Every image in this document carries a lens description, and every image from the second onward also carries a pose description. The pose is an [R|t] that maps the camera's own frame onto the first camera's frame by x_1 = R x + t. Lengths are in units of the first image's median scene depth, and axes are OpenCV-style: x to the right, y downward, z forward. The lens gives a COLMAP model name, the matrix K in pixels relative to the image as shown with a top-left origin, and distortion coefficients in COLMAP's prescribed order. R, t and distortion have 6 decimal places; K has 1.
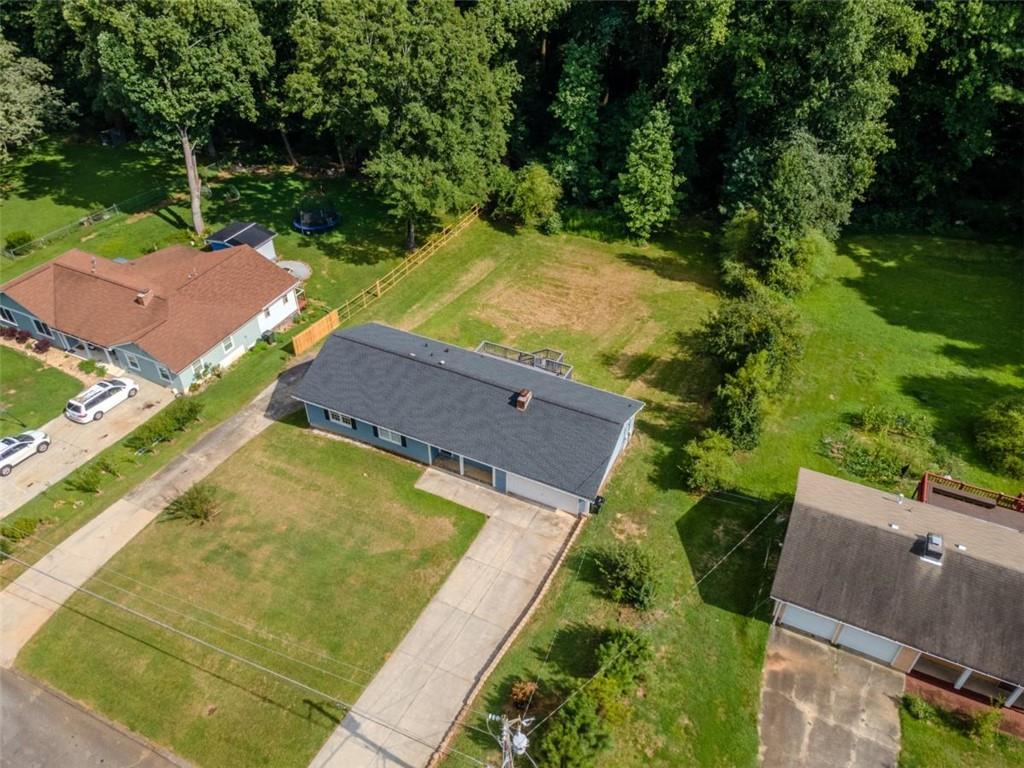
lens RADIAL K [[744.1, 0, 512.0], [0, 744.1, 384.0], [0, 0, 1]] dist [0.039792, -0.005134]
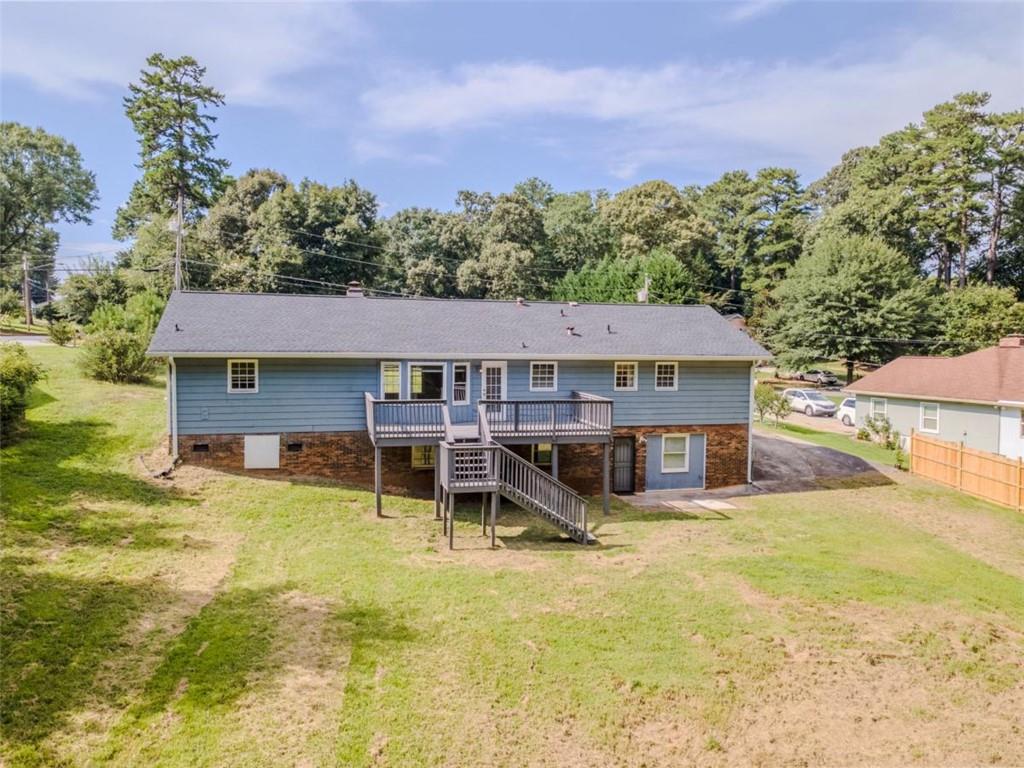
lens RADIAL K [[744.1, 0, 512.0], [0, 744.1, 384.0], [0, 0, 1]] dist [0.039792, -0.005134]
pose [[-0.755018, 0.024868, -0.655233, 0.267735], [-0.425456, 0.741786, 0.518402, -0.249937], [0.498934, 0.670175, -0.549481, 1.187238]]
